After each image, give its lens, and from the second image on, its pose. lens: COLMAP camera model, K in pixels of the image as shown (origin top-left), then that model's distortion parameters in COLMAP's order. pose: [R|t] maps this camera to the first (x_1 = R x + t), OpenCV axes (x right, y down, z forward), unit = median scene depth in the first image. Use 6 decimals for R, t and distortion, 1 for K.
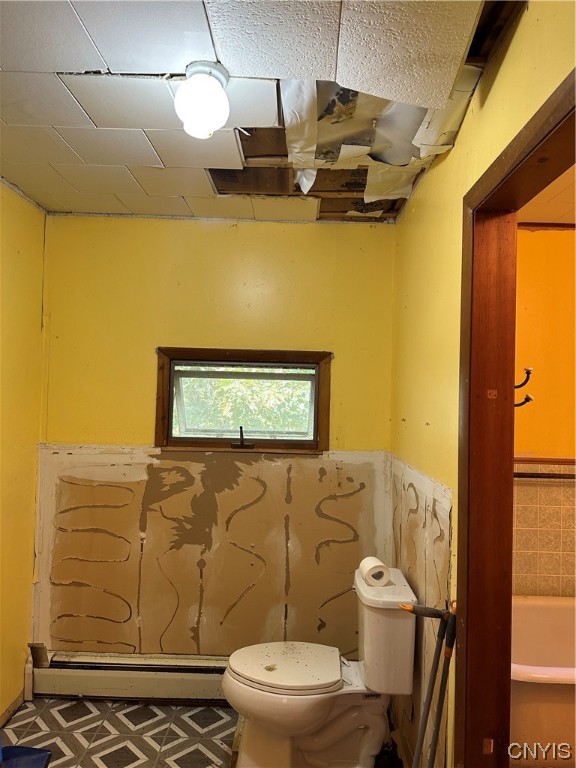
lens RADIAL K [[535.5, 0, 288.0], [0, 535.5, 382.9], [0, 0, 1]] dist [0.021407, -0.057947]
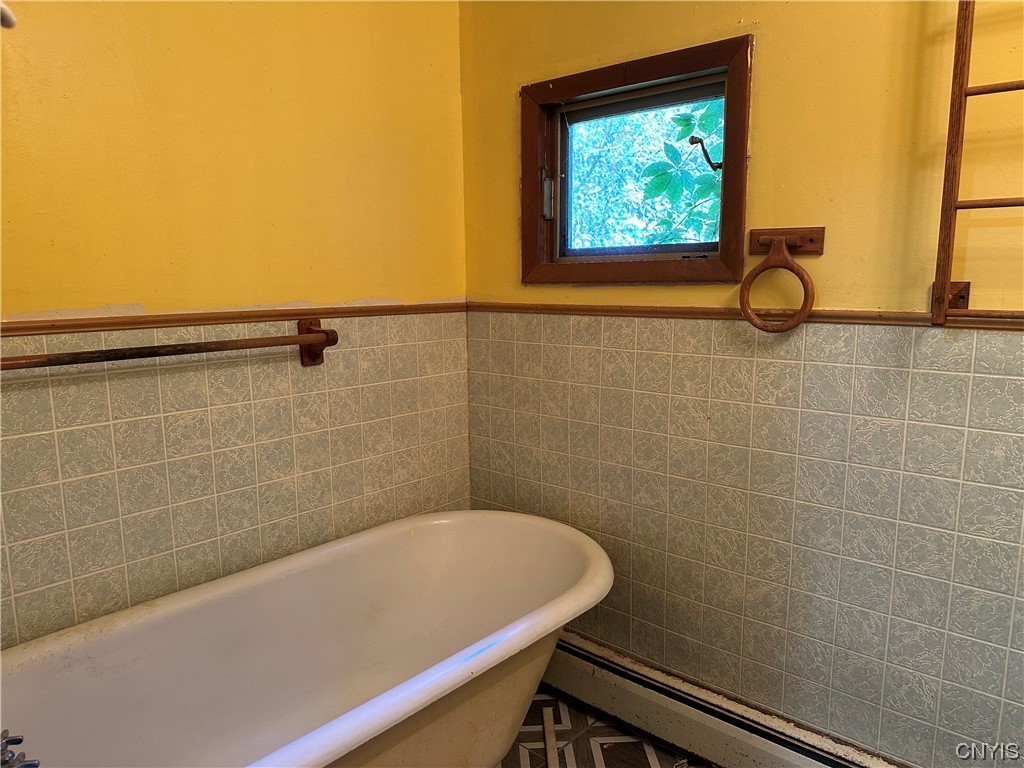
lens RADIAL K [[714.0, 0, 511.5], [0, 714.0, 383.8], [0, 0, 1]] dist [0.021407, -0.057947]
pose [[0.648607, -0.143484, 0.747477, 0.195316], [0.002097, 0.982403, 0.186760, 0.082887], [-0.761121, -0.119566, 0.637495, 0.355925]]
